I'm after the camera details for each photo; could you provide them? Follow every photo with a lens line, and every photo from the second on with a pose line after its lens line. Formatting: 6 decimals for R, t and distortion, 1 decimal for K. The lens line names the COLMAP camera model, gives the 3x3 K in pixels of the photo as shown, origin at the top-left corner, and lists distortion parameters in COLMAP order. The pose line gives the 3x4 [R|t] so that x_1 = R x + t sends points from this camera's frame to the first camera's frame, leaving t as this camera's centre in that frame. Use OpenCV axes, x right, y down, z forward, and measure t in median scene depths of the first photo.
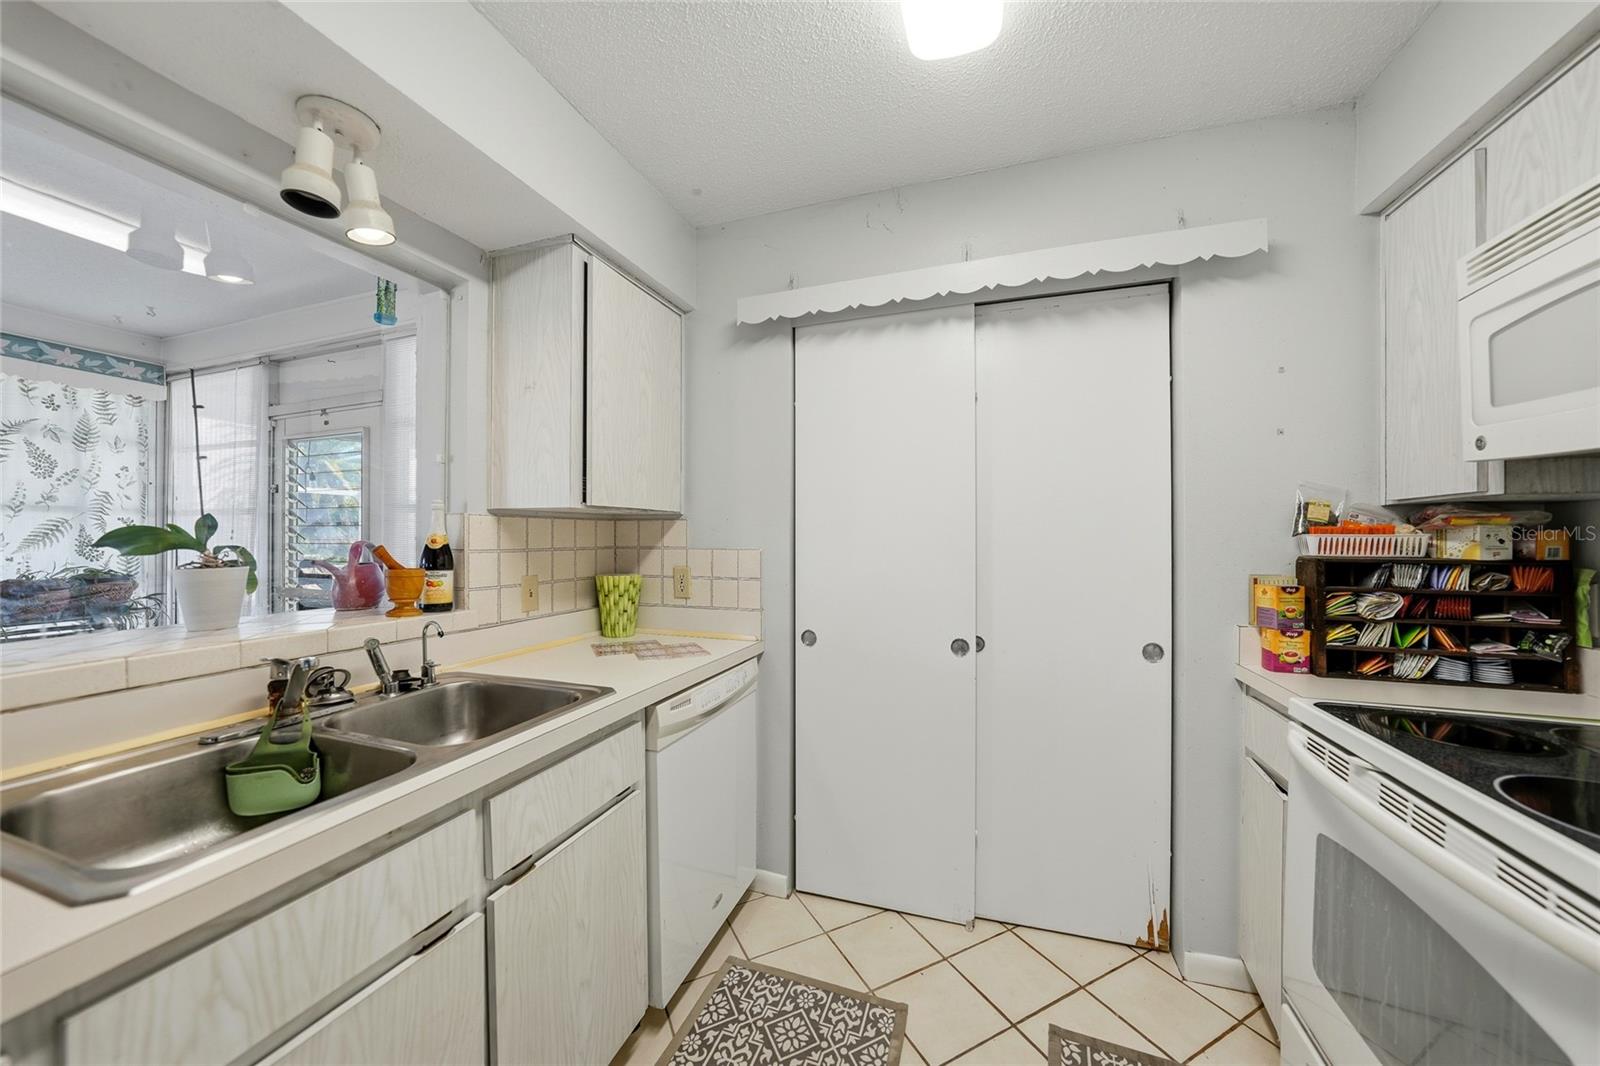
lens RADIAL K [[555.9, 0, 797.8], [0, 555.9, 539.1], [0, 0, 1]] dist [-0.027478, 0.006425]
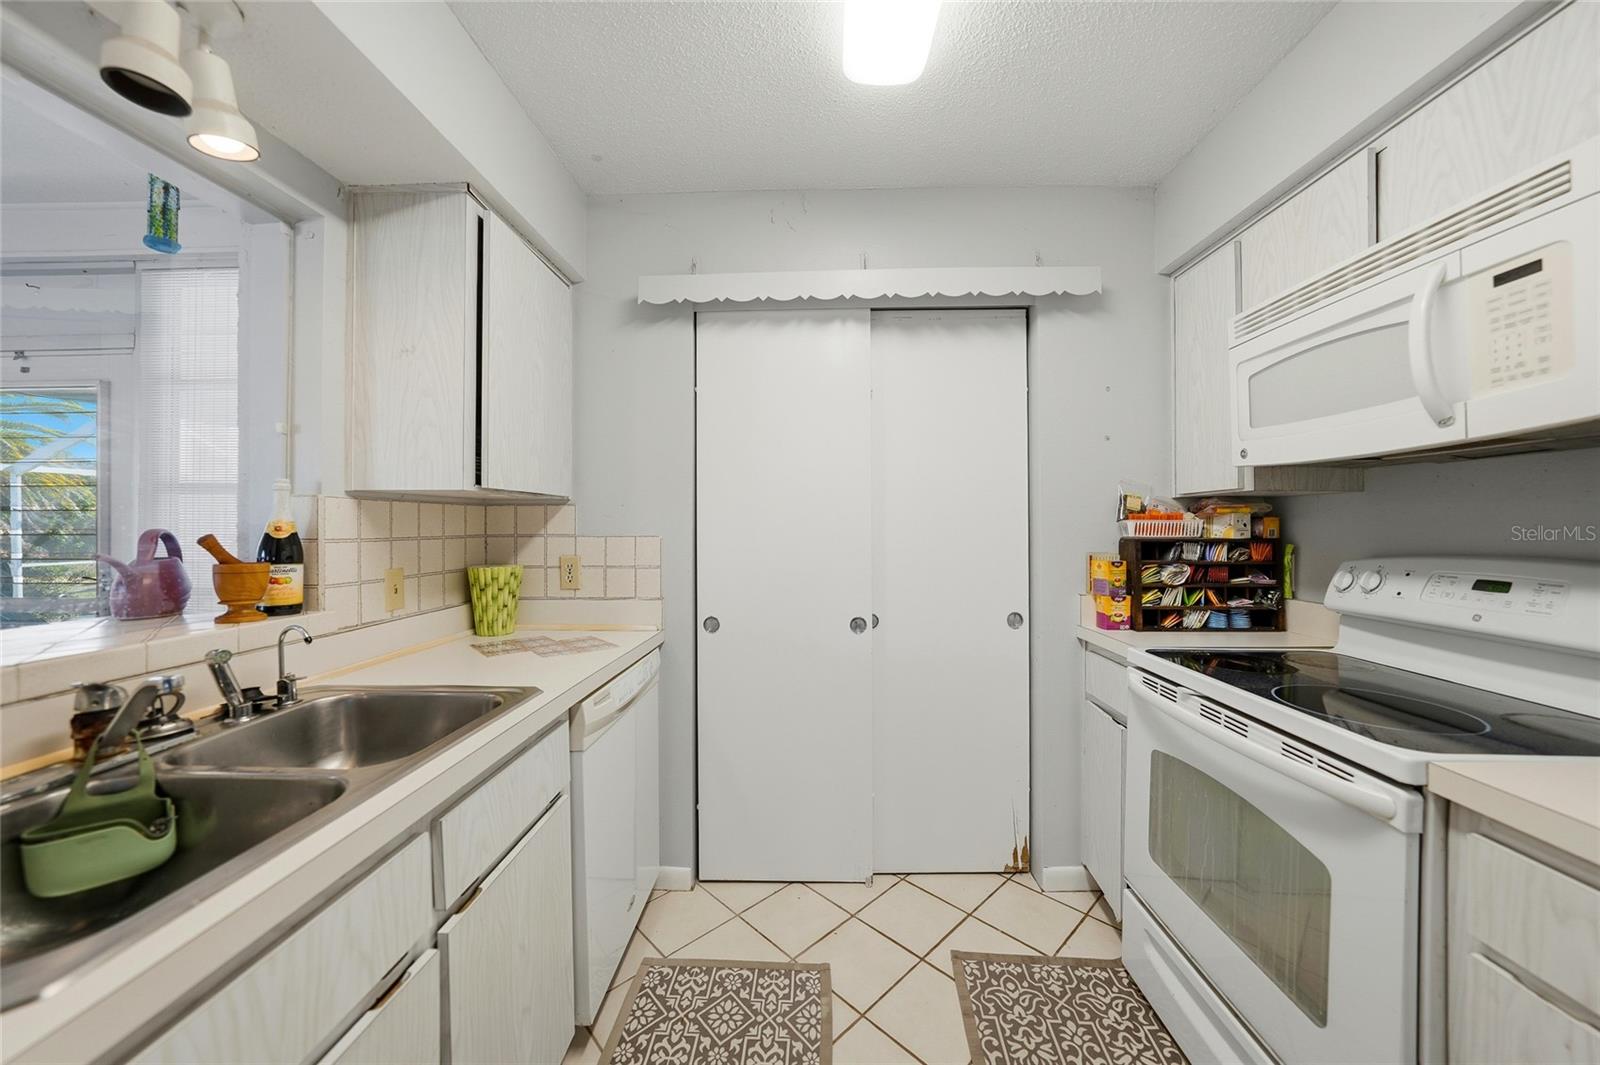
lens RADIAL K [[561.8, 0, 798.7], [0, 561.8, 526.4], [0, 0, 1]] dist [-0.026999, 0.006181]
pose [[0.955466, -0.003260, 0.295083, -0.177964], [0.003836, 0.999992, -0.001370, 0.004886], [-0.295076, 0.002441, 0.955471, -0.012940]]
